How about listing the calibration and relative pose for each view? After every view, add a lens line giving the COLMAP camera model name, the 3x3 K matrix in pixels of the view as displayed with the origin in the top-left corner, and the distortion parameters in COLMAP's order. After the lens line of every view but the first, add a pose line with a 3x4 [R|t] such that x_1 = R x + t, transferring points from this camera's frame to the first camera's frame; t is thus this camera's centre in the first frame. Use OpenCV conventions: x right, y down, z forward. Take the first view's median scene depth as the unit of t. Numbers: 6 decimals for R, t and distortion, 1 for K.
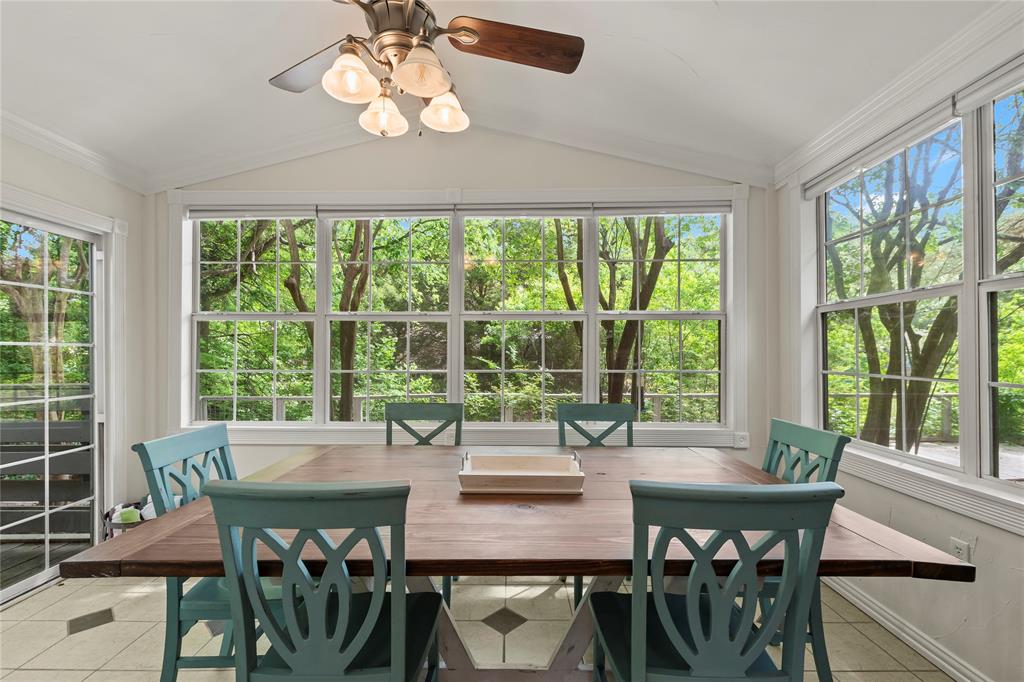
lens RADIAL K [[451.7, 0, 511.4], [0, 451.7, 344.3], [0, 0, 1]] dist [0.000896, 0.000114]
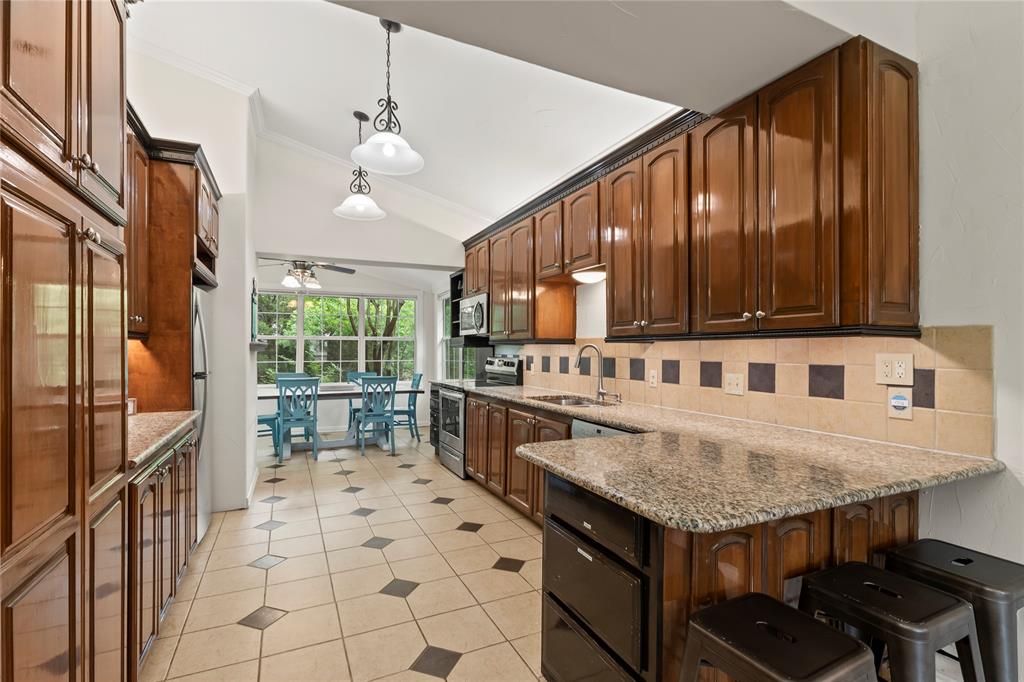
lens RADIAL K [[451.7, 0, 511.4], [0, 451.7, 344.3], [0, 0, 1]] dist [0.000896, 0.000114]
pose [[0.896418, 0.004440, 0.443188, -0.232758], [-0.006239, 0.999977, 0.002603, -0.056944], [-0.443166, -0.005098, 0.896425, -2.035254]]
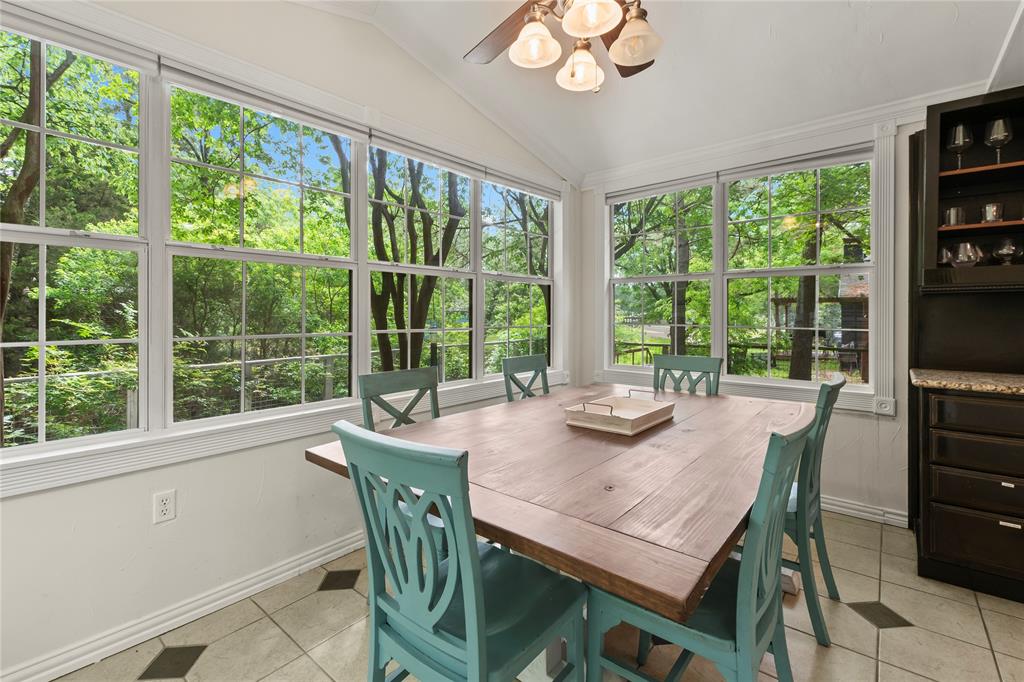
lens RADIAL K [[458.7, 0, 512.5], [0, 458.7, 311.8], [0, 0, 1]] dist [-0.000233, 0.000004]
pose [[0.638628, 0.003604, 0.769508, -0.656461], [-0.013500, 0.999888, 0.006521, 0.013675], [-0.769398, -0.014553, 0.638604, 0.298337]]
